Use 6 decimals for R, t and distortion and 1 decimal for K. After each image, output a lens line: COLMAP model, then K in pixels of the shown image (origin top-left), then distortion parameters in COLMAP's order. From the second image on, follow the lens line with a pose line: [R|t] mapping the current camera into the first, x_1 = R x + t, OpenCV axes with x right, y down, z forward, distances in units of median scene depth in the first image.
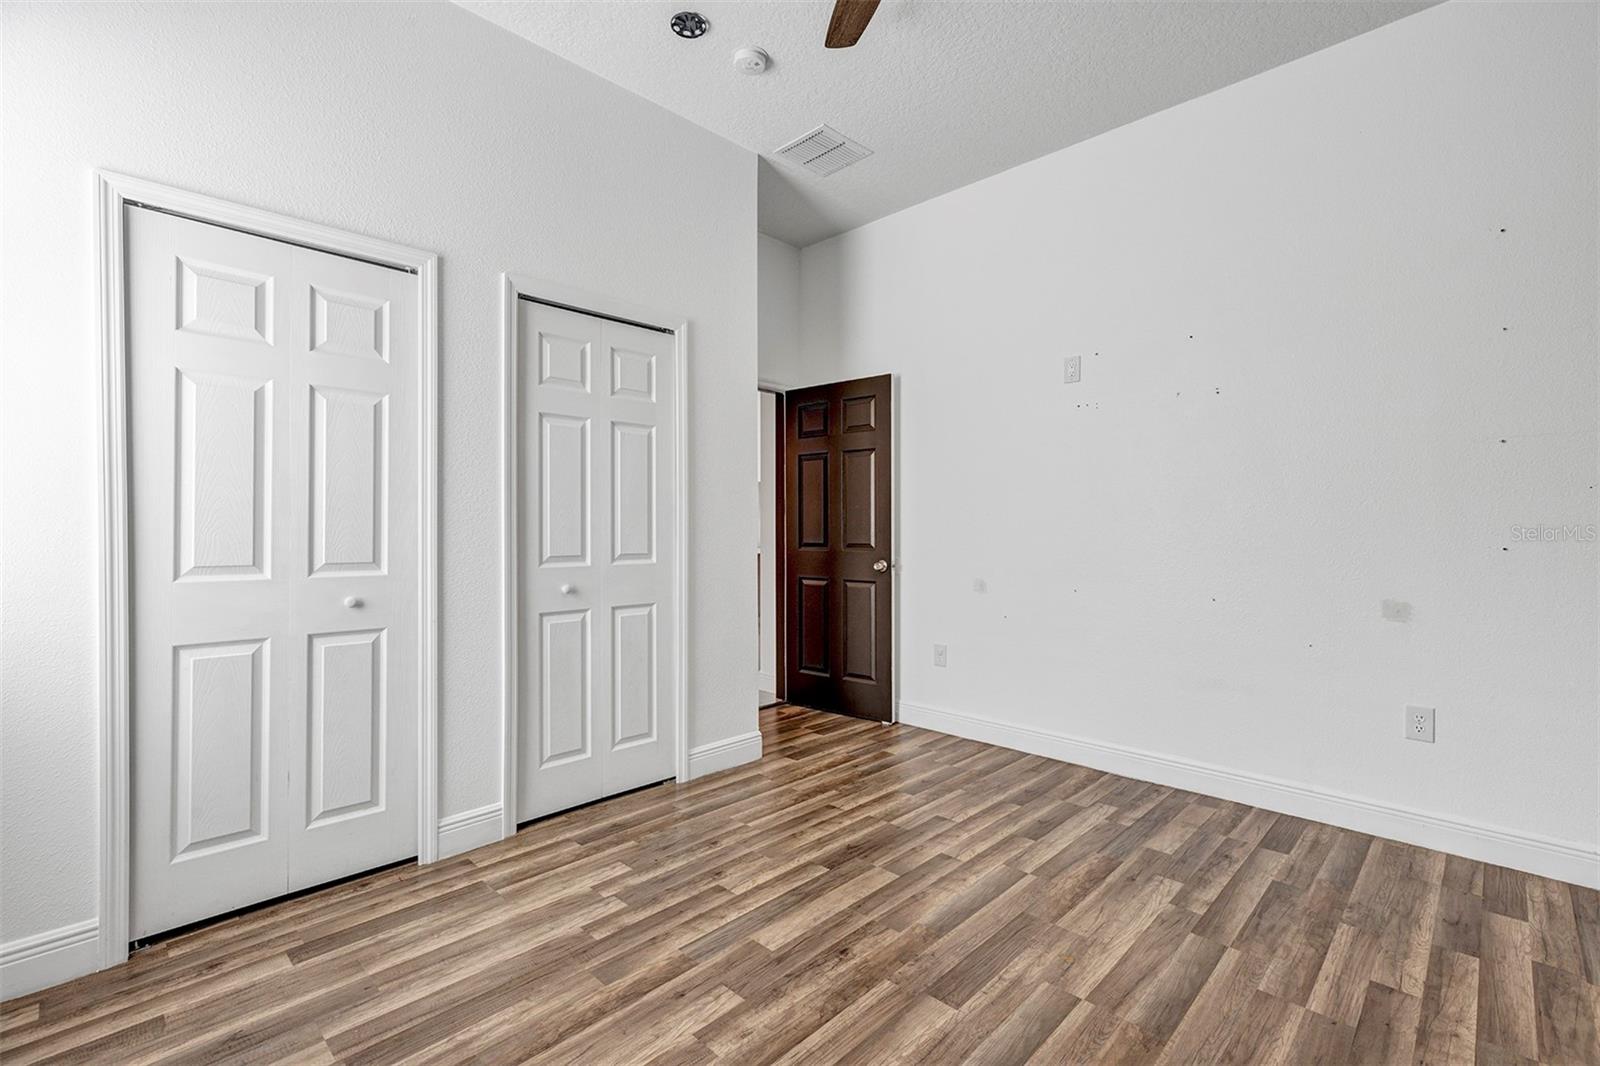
lens RADIAL K [[725.1, 0, 794.5], [0, 725.1, 521.3], [0, 0, 1]] dist [0.012369, 0.000681]
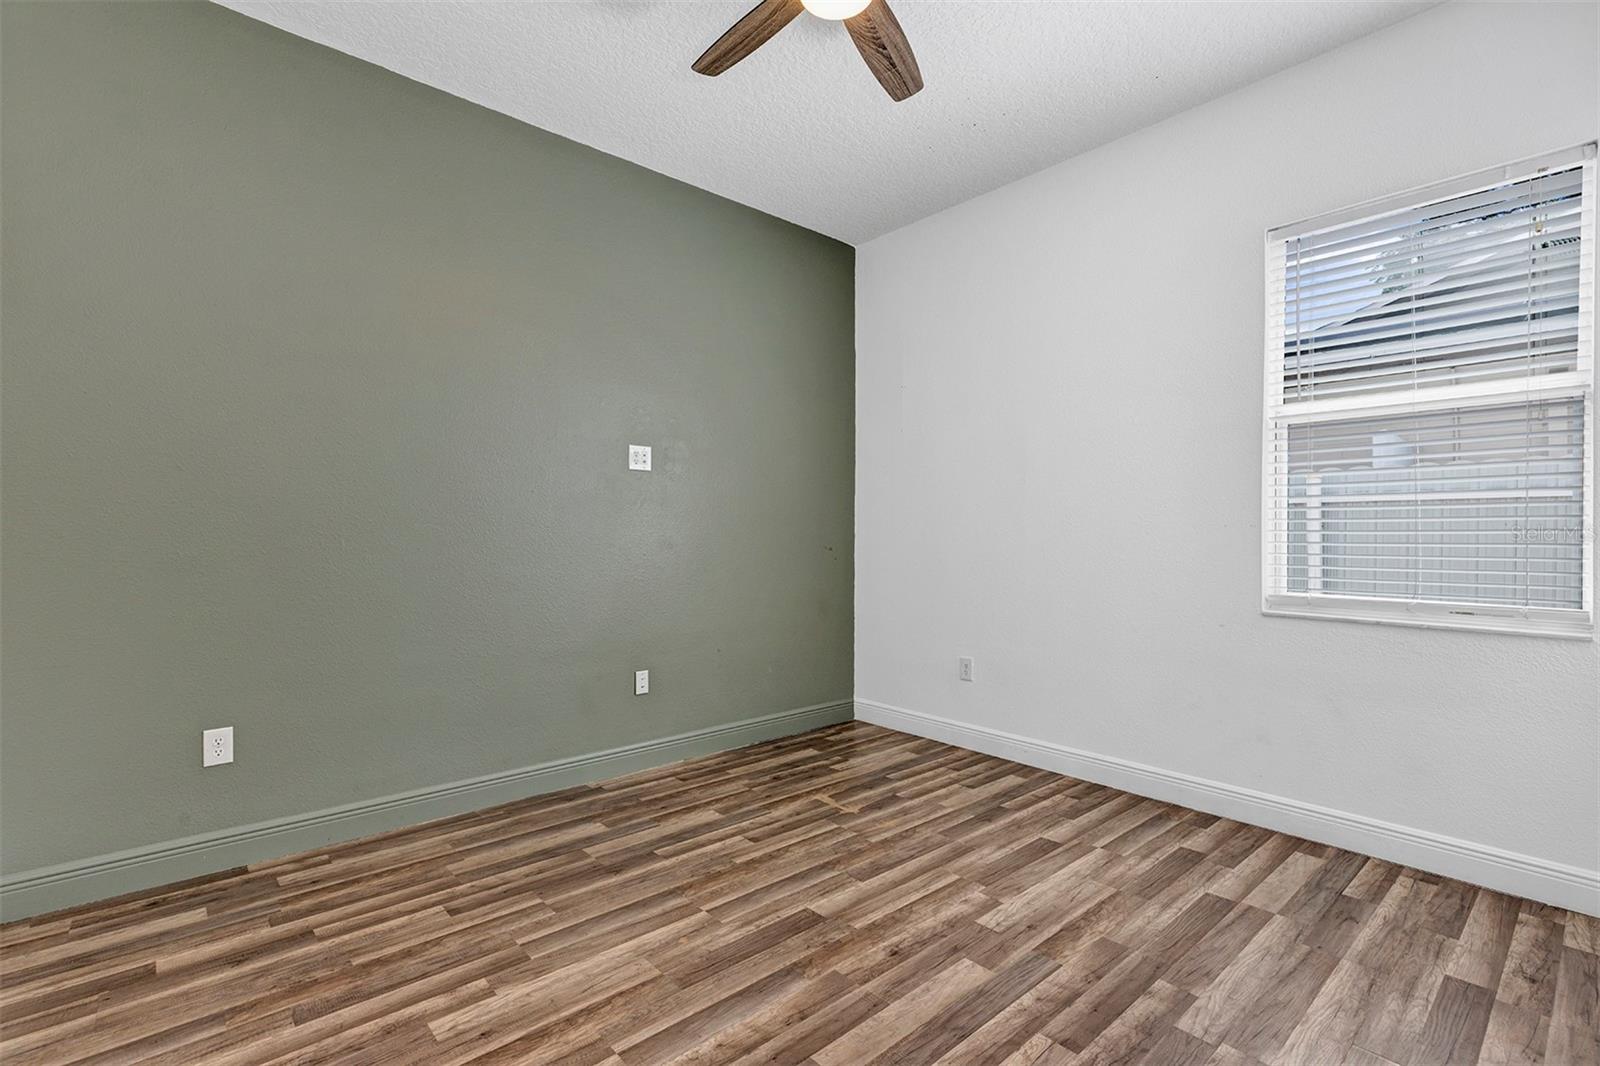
lens RADIAL K [[725.1, 0, 803.7], [0, 725.1, 515.7], [0, 0, 1]] dist [0.012369, 0.000681]
pose [[-0.998524, -0.001050, 0.054296, 0.088496], [-0.003407, 0.999055, -0.043337, 0.014043], [-0.054199, -0.043458, -0.997584, 1.301056]]
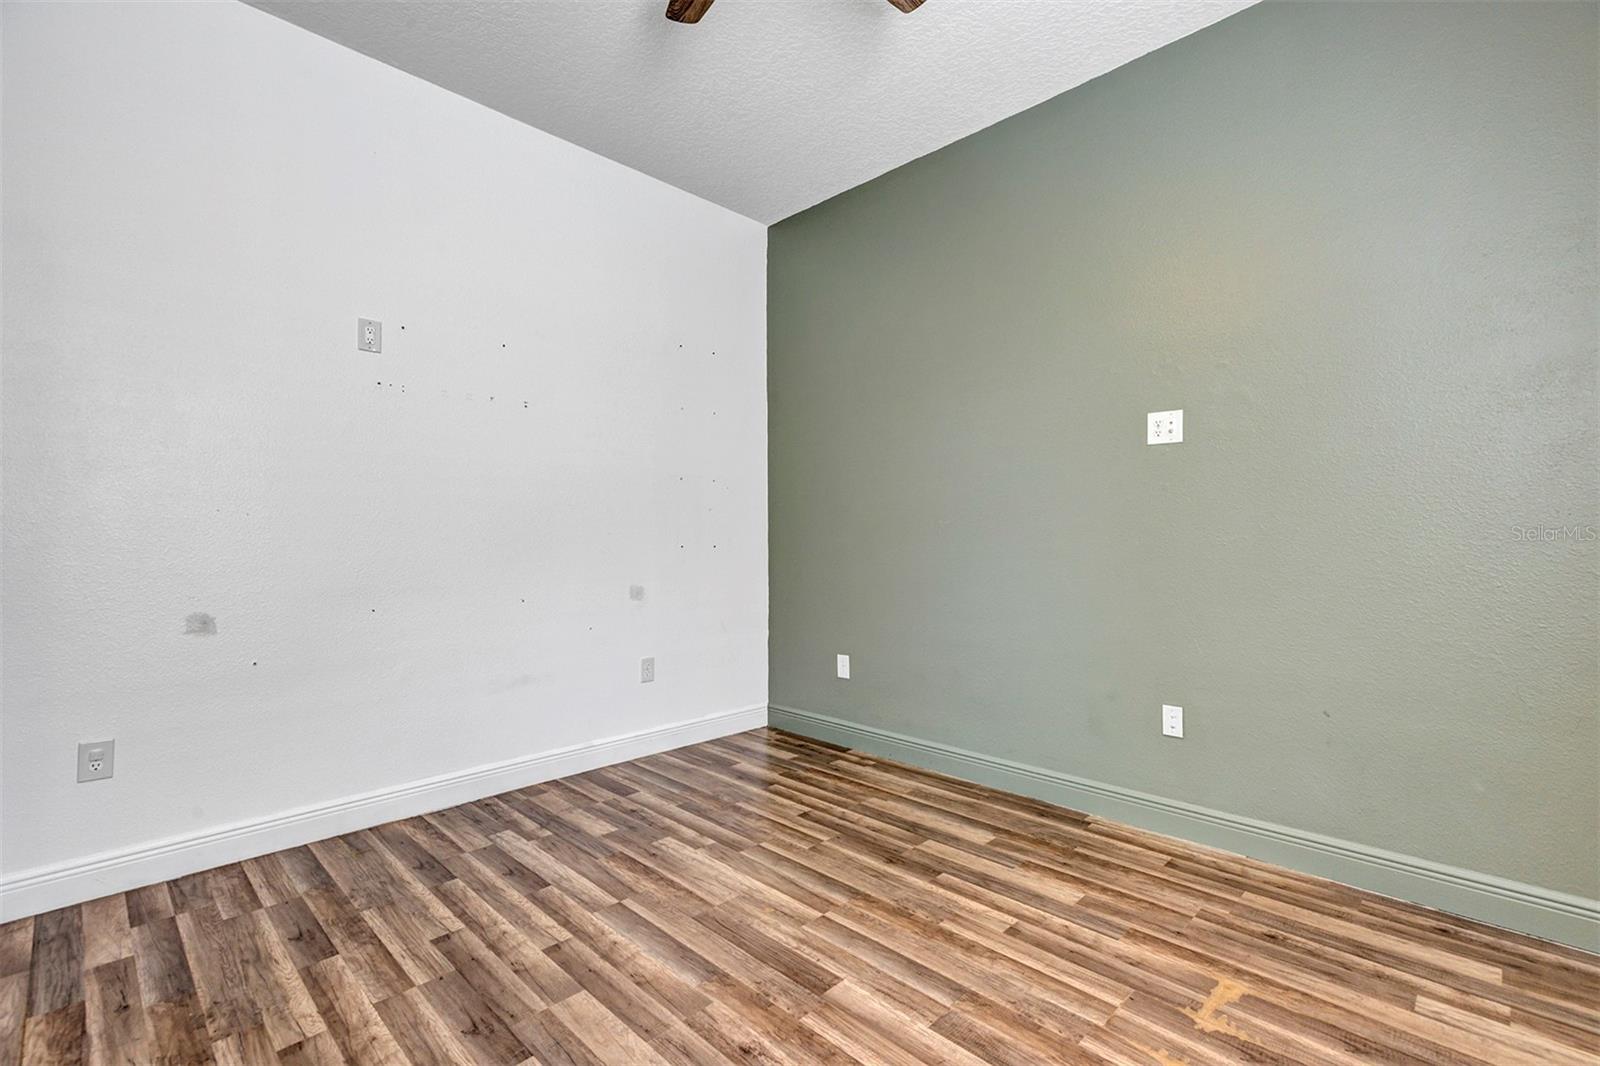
lens RADIAL K [[725.1, 0, 799.0], [0, 725.1, 536.6], [0, 0, 1]] dist [0.012369, 0.000681]
pose [[-0.005752, -0.004885, 0.999972, -0.476320], [-0.008789, 0.999950, 0.004834, 0.005023], [-0.999945, -0.008761, -0.005795, 0.602078]]
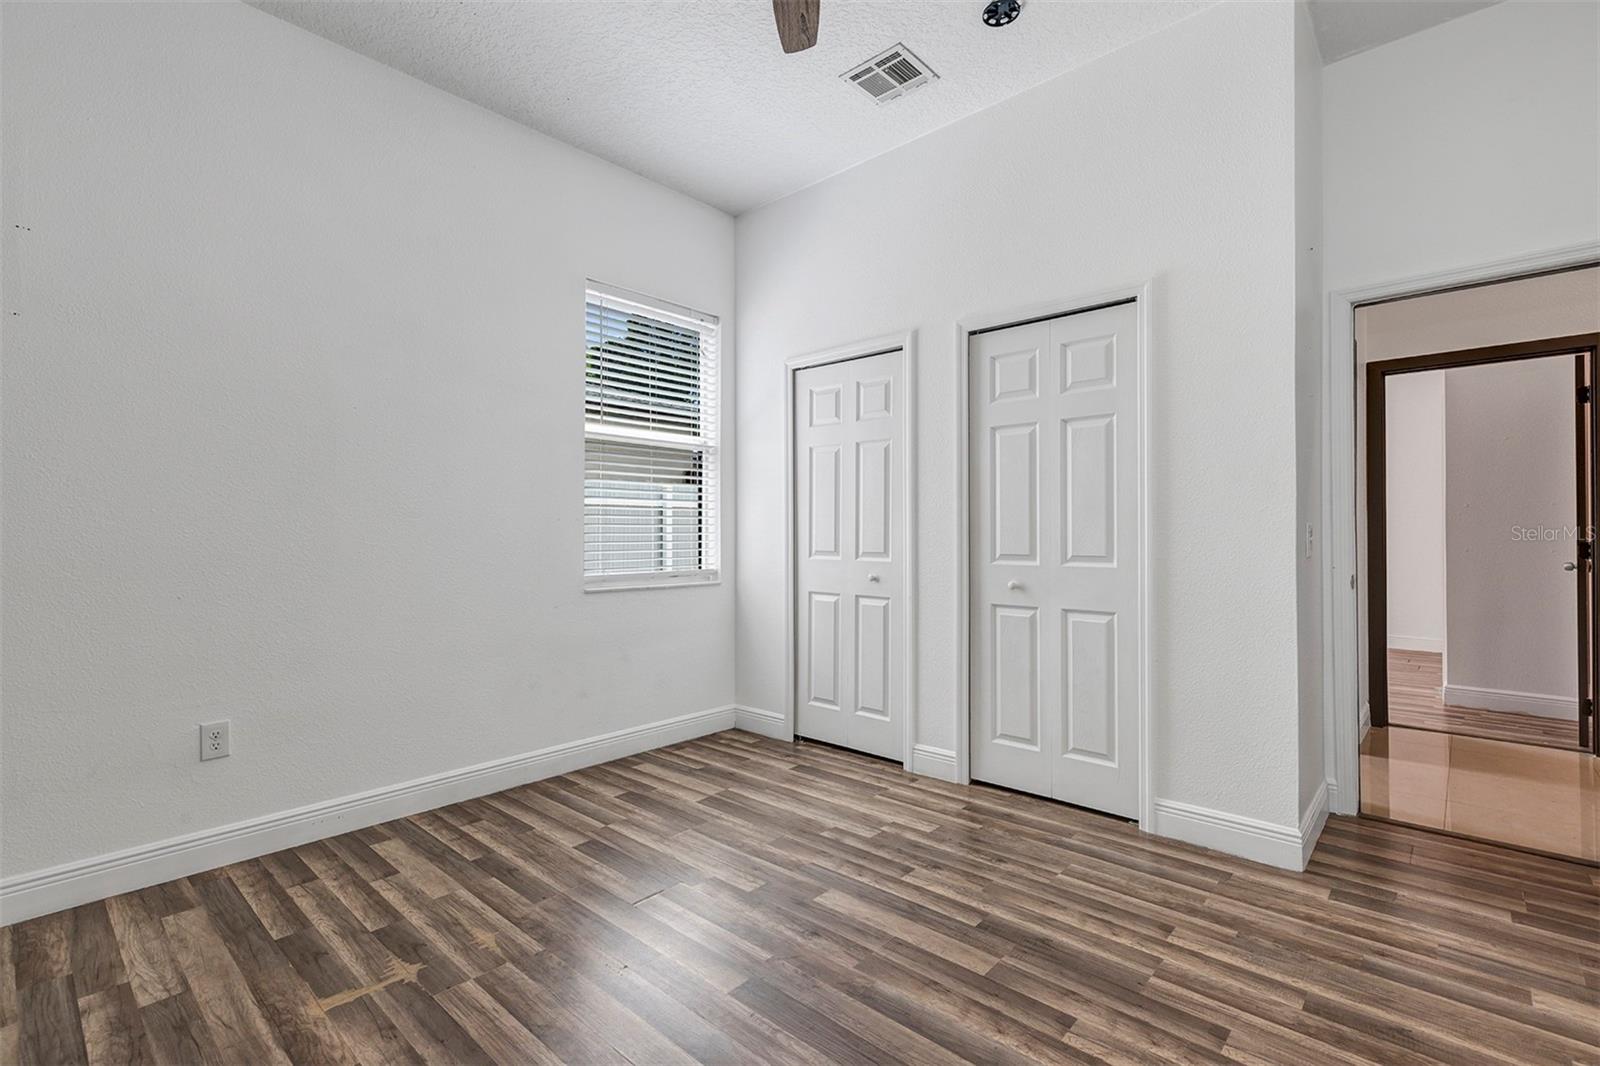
lens RADIAL K [[725.1, 0, 790.1], [0, 725.1, 525.8], [0, 0, 1]] dist [0.012369, 0.000681]
pose [[0.032640, -0.006786, -0.999444, 0.709148], [0.016032, 0.999852, -0.006265, 0.005386], [0.999339, -0.015819, 0.032744, 0.595387]]
